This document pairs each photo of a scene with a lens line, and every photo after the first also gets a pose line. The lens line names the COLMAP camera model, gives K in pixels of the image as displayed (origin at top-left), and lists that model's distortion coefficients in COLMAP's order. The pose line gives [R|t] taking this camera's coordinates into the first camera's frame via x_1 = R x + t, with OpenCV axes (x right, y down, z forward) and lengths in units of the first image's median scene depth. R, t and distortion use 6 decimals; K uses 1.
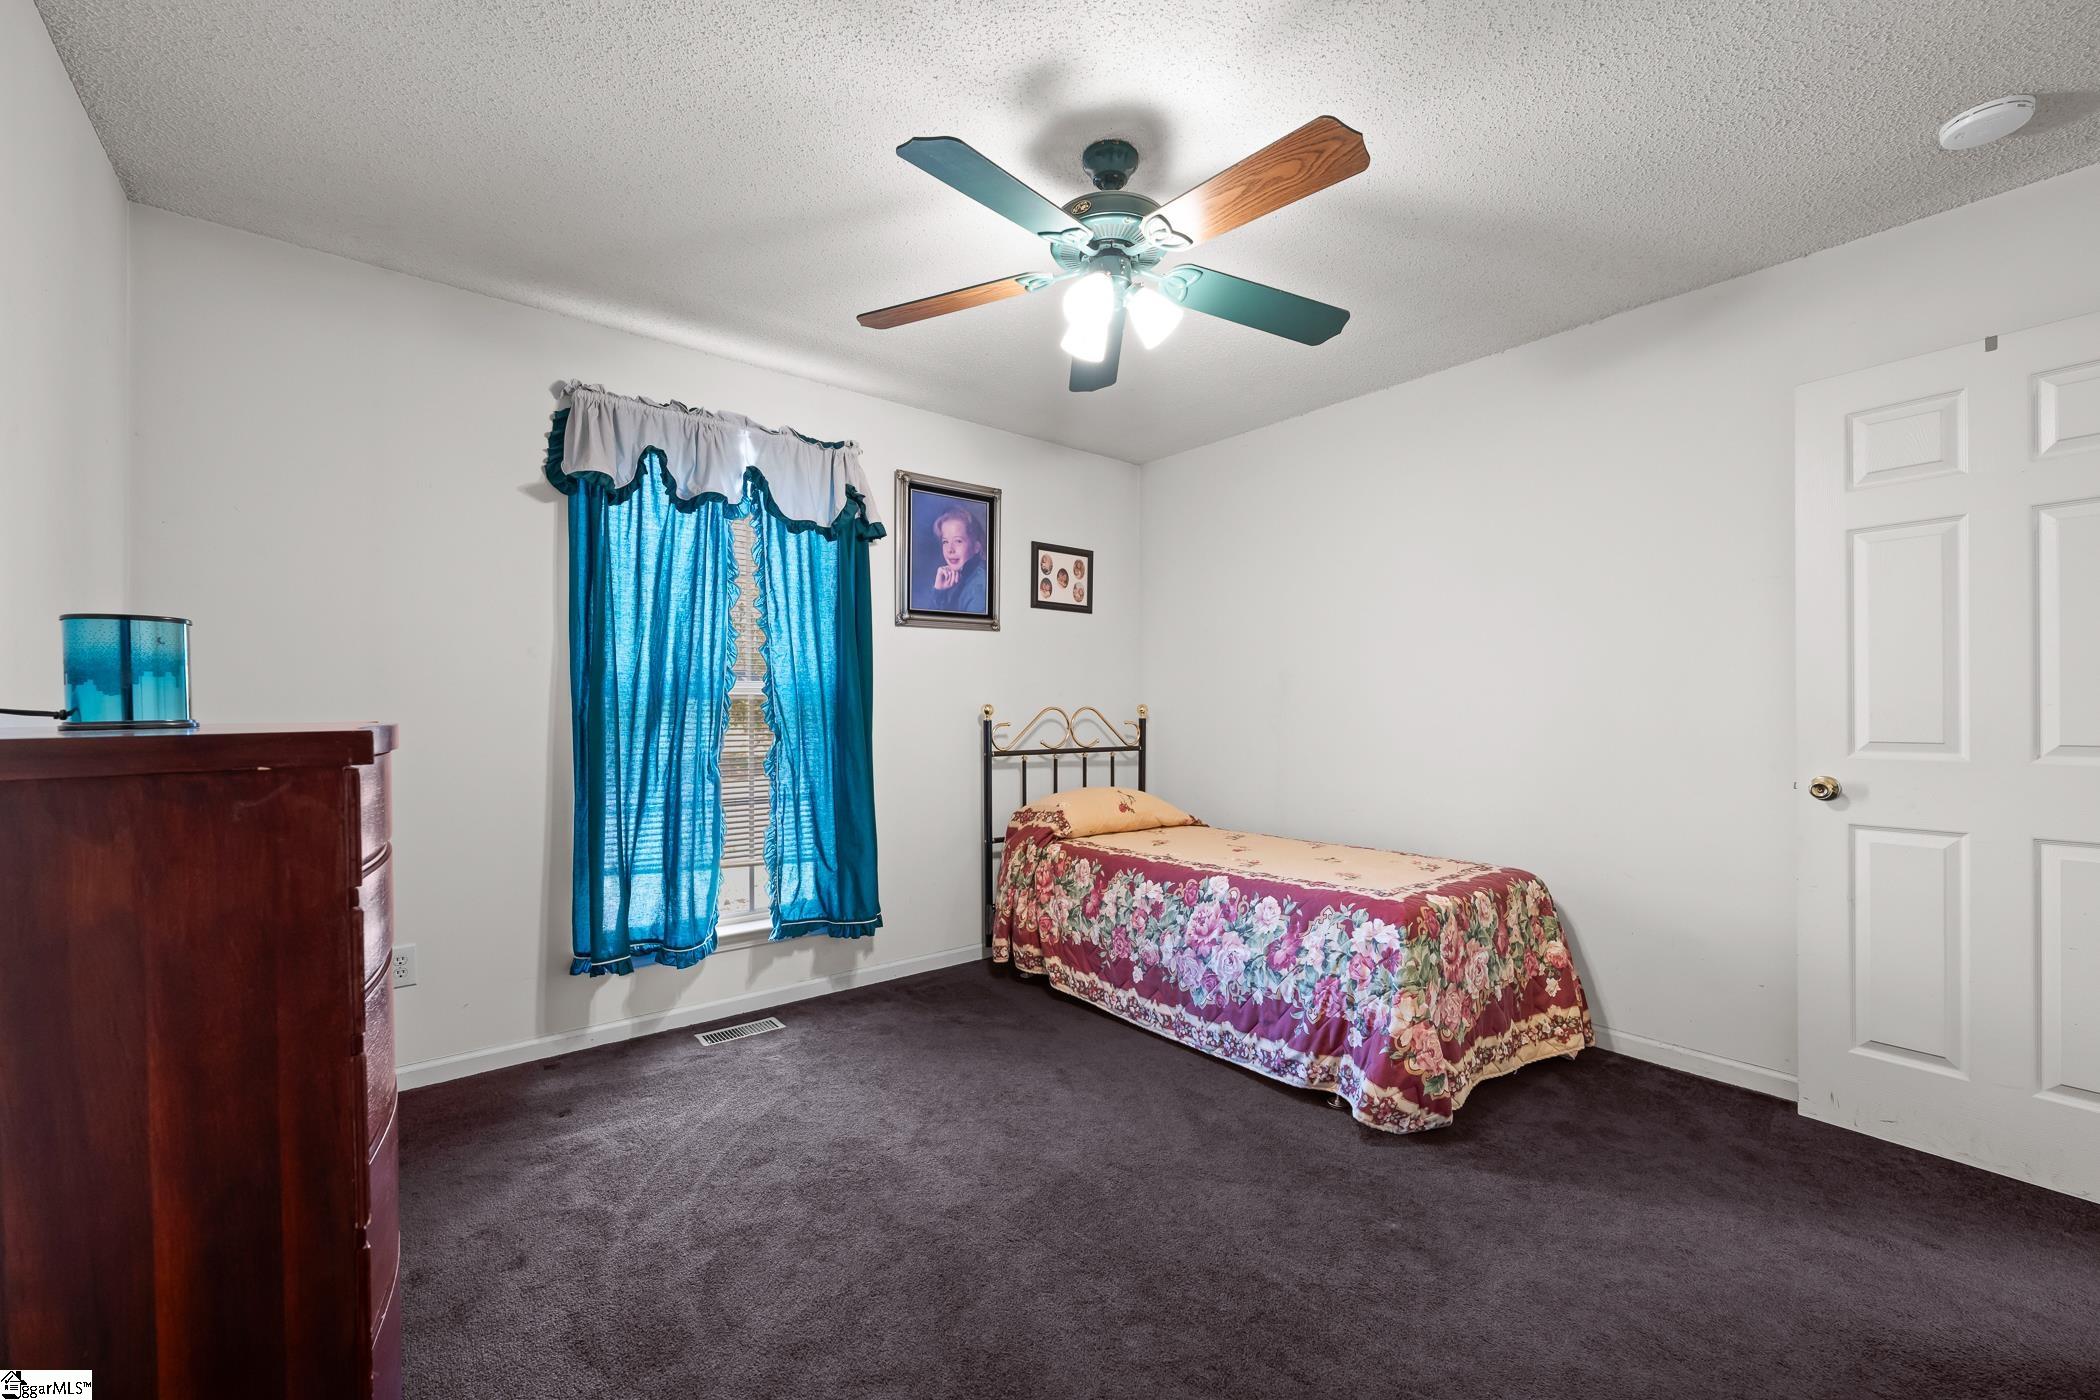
lens RADIAL K [[849.0, 0, 1033.8], [0, 849.0, 707.4], [0, 0, 1]] dist [-0.004807, 0.000527]
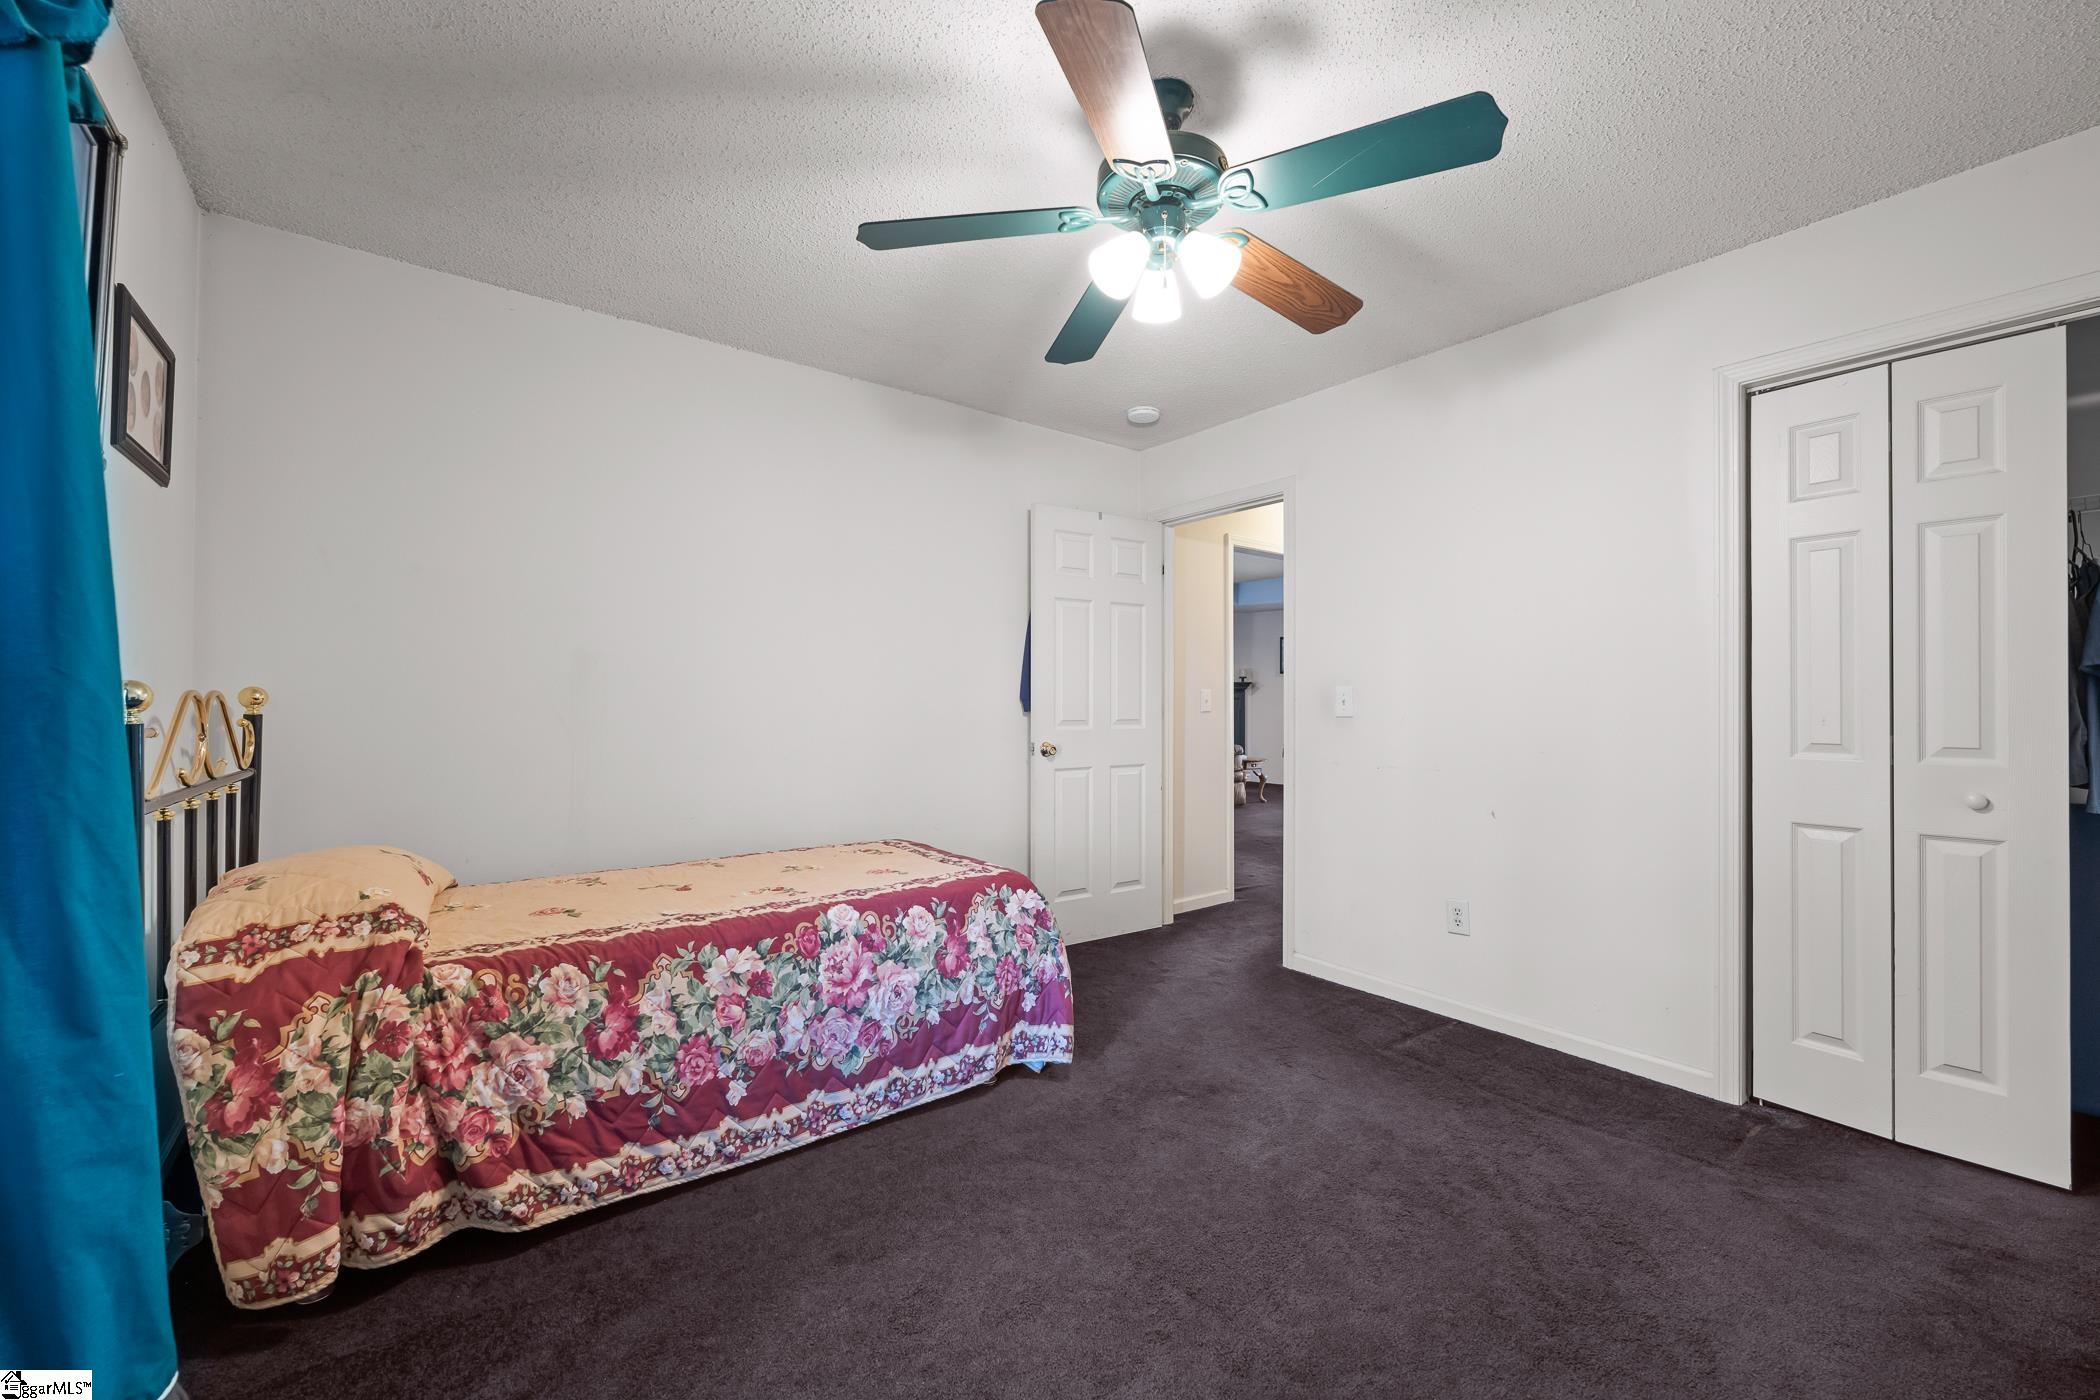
lens RADIAL K [[849.0, 0, 1035.7], [0, 849.0, 694.4], [0, 0, 1]] dist [-0.004807, 0.000527]
pose [[0.006075, 0.010268, 0.999929, -0.594637], [-0.006352, 0.999927, -0.010230, 0.004101], [-0.999961, -0.006290, 0.006140, 0.814222]]
